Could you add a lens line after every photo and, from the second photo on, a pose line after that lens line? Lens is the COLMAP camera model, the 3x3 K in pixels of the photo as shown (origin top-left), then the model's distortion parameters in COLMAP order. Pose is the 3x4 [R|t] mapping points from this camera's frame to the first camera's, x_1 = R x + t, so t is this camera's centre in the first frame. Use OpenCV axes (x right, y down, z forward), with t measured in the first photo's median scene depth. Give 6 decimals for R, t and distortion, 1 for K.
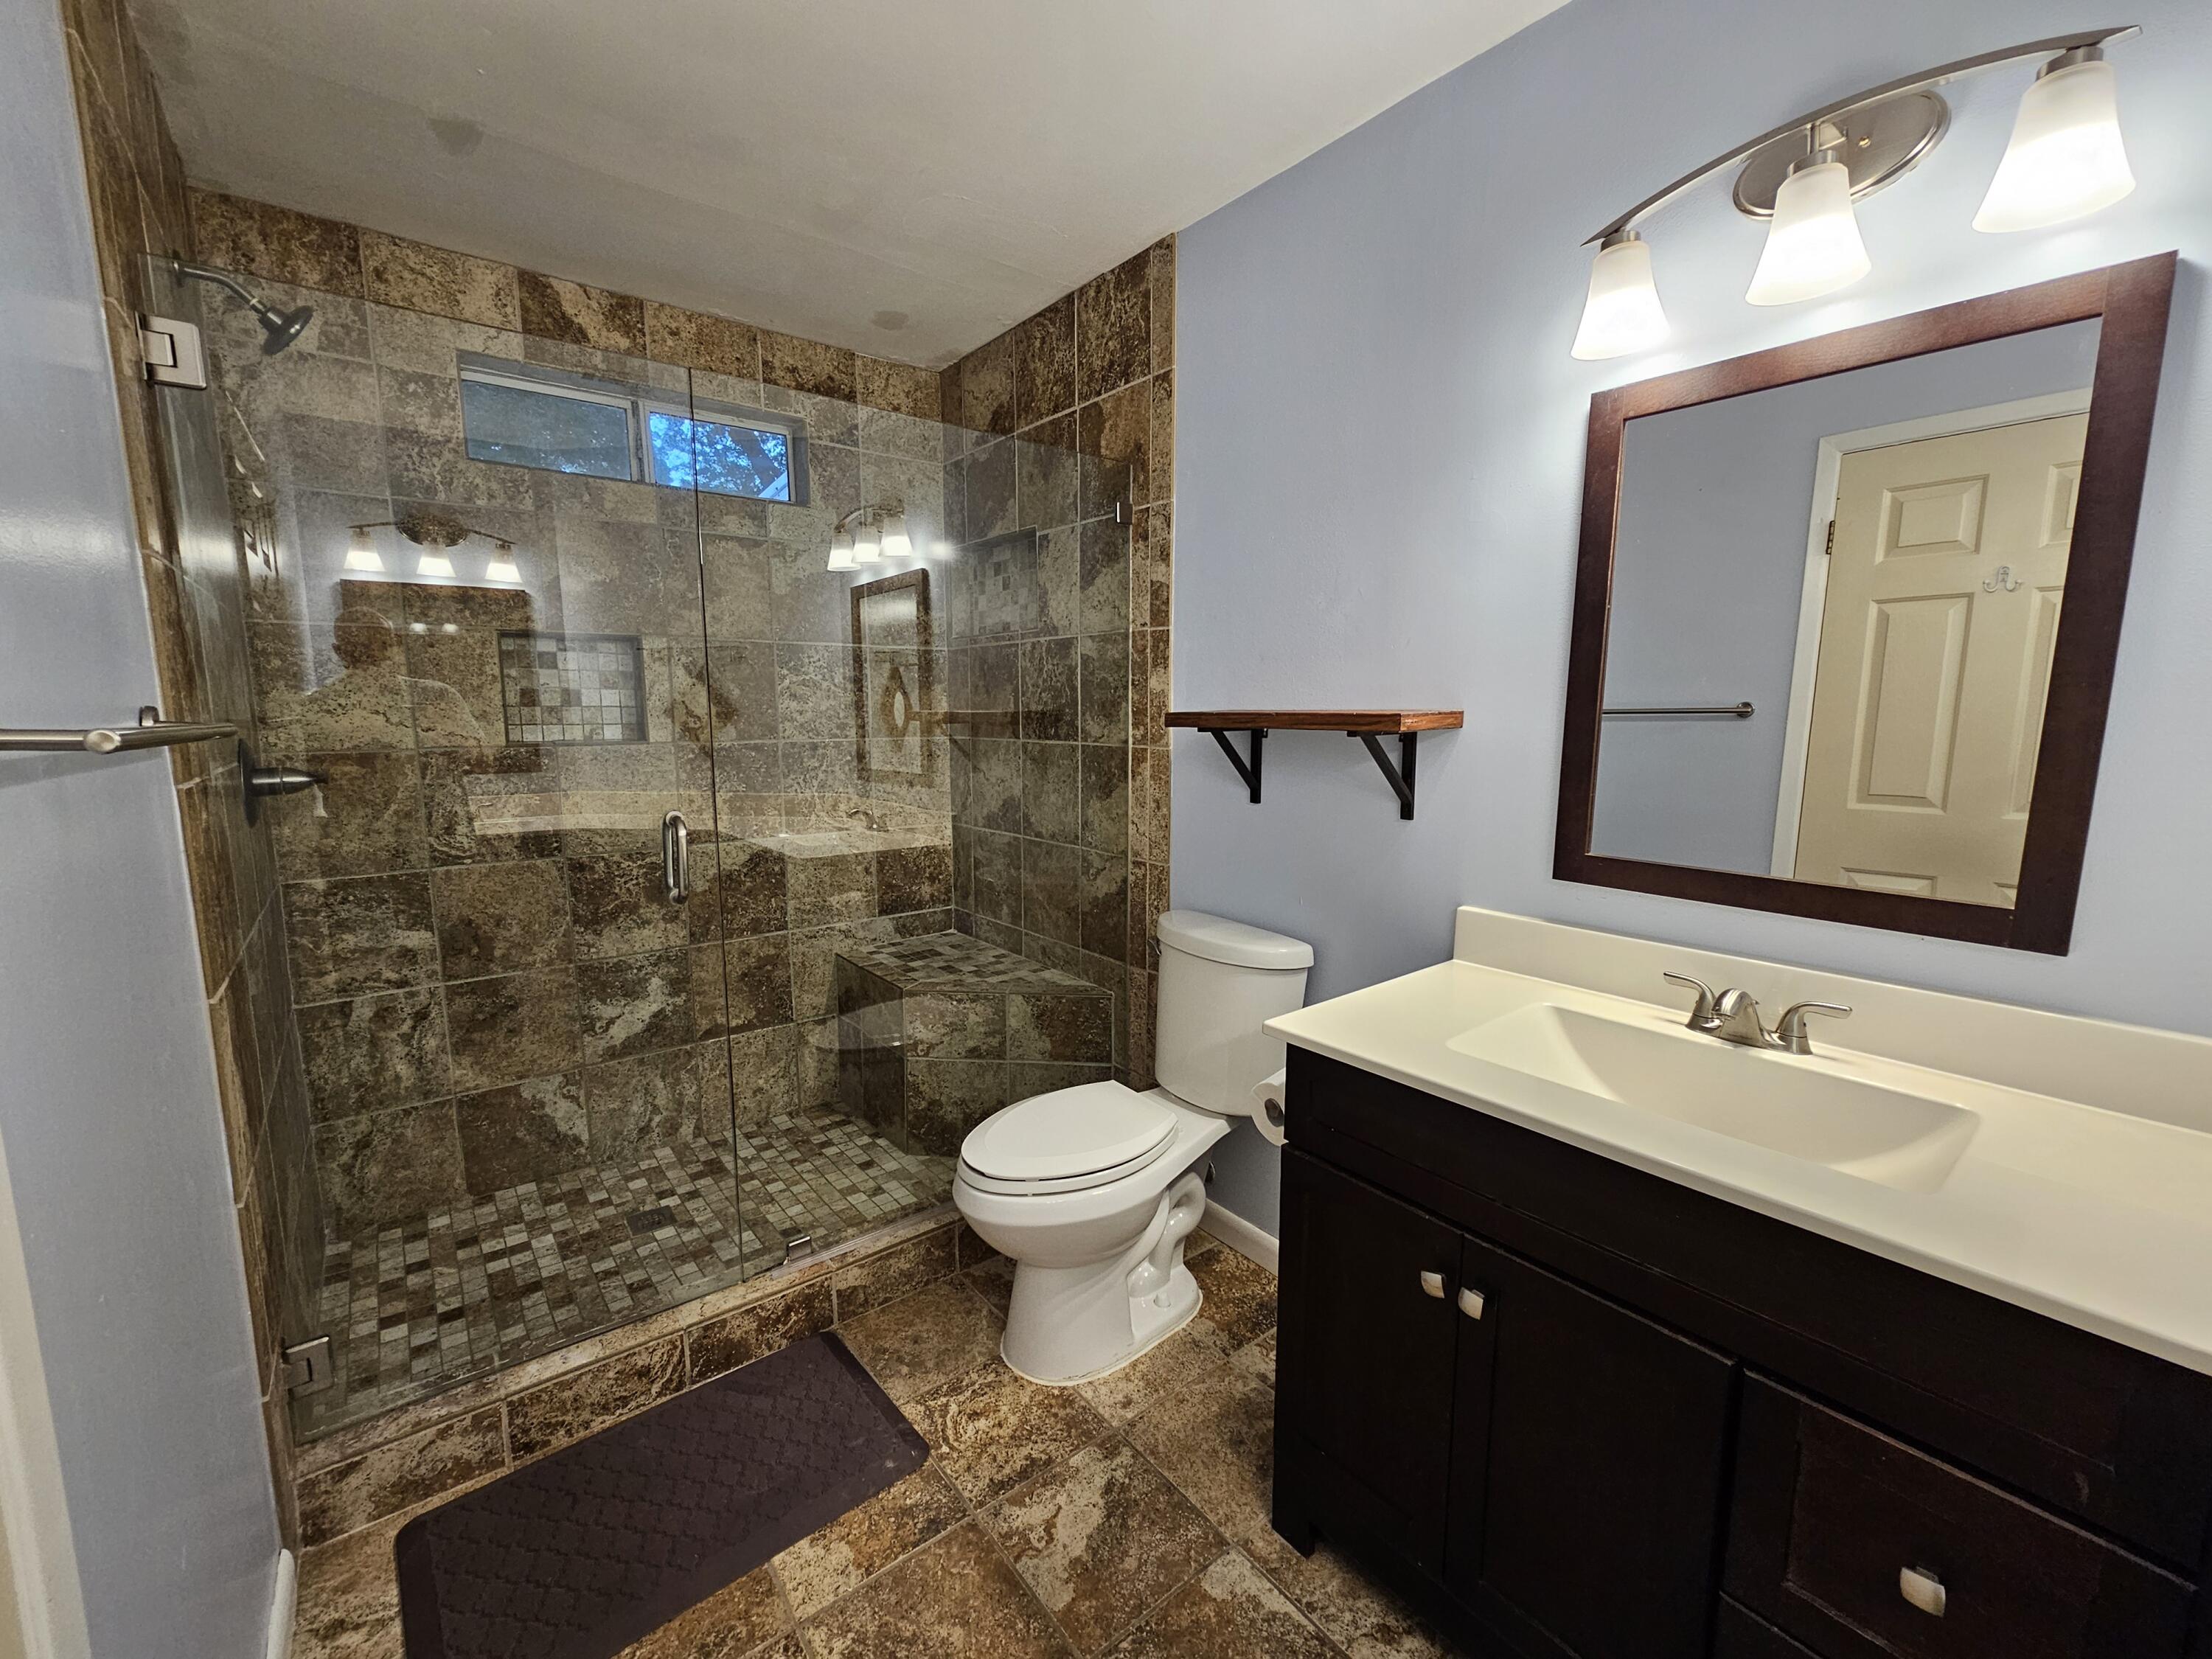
lens RADIAL K [[902.1, 0, 1091.5], [0, 902.1, 842.4], [0, 0, 1]] dist [-0.001633, -0.000402]
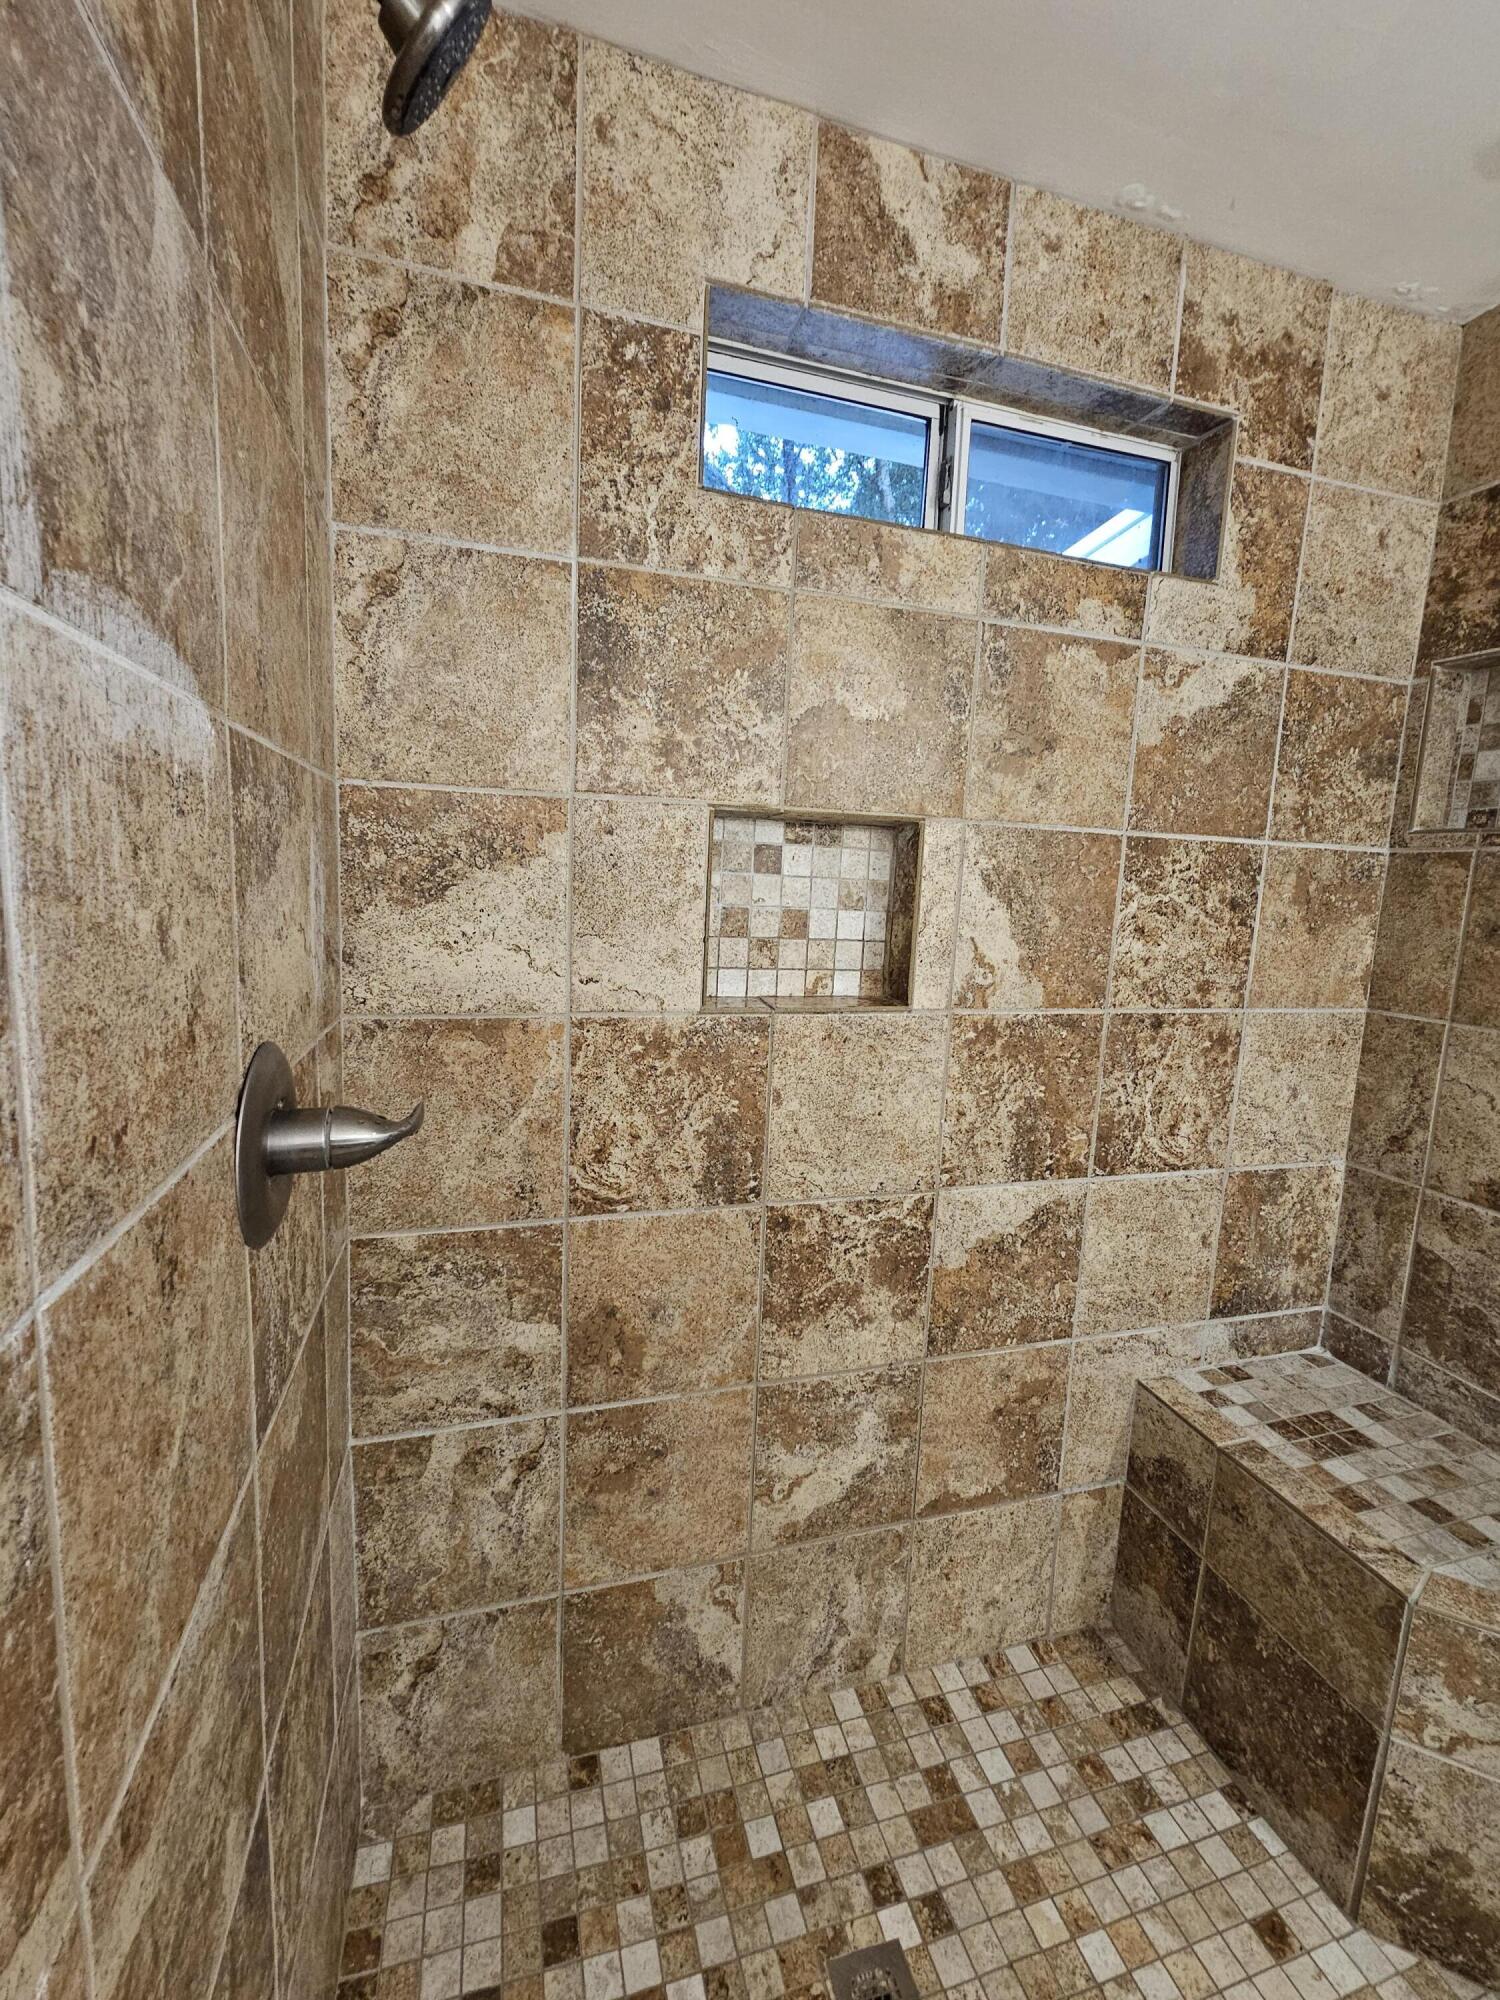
lens RADIAL K [[815.6, 0, 748.9], [0, 815.6, 991.3], [0, 0, 1]] dist [-0.001633, -0.000402]
pose [[0.931095, 0.091120, -0.353214, -0.426130], [-0.097023, 0.995282, 0.000999, -0.118004], [0.351638, 0.033340, 0.935542, 0.515256]]
